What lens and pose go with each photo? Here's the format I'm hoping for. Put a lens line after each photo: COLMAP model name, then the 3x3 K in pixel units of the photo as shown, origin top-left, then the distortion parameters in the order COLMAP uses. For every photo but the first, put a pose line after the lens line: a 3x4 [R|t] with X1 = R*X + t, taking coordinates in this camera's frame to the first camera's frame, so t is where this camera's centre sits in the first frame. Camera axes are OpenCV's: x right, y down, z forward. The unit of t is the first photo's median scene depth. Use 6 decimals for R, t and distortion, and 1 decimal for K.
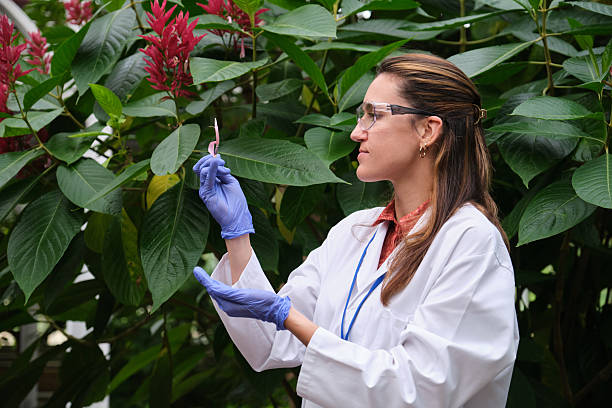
lens RADIAL K [[829.5, 0, 306.0], [0, 829.5, 204.0], [0, 0, 1]] dist [-0.016424, -0.031263]
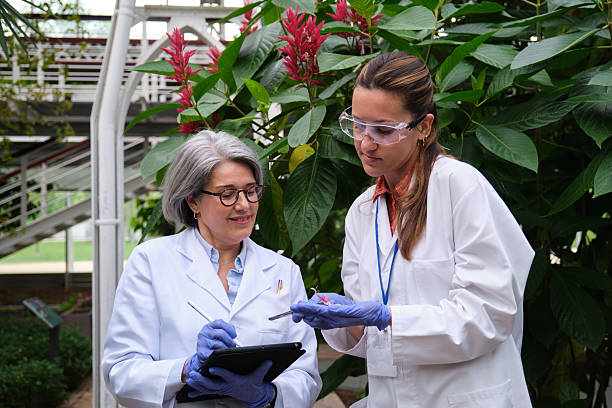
lens RADIAL K [[829.5, 0, 306.0], [0, 829.5, 204.0], [0, 0, 1]] dist [-0.016424, -0.031263]
pose [[0.993119, -0.022704, -0.114890, -0.021508], [0.028671, 0.998310, 0.050556, -0.013673], [0.113548, -0.053502, 0.992091, -0.272490]]
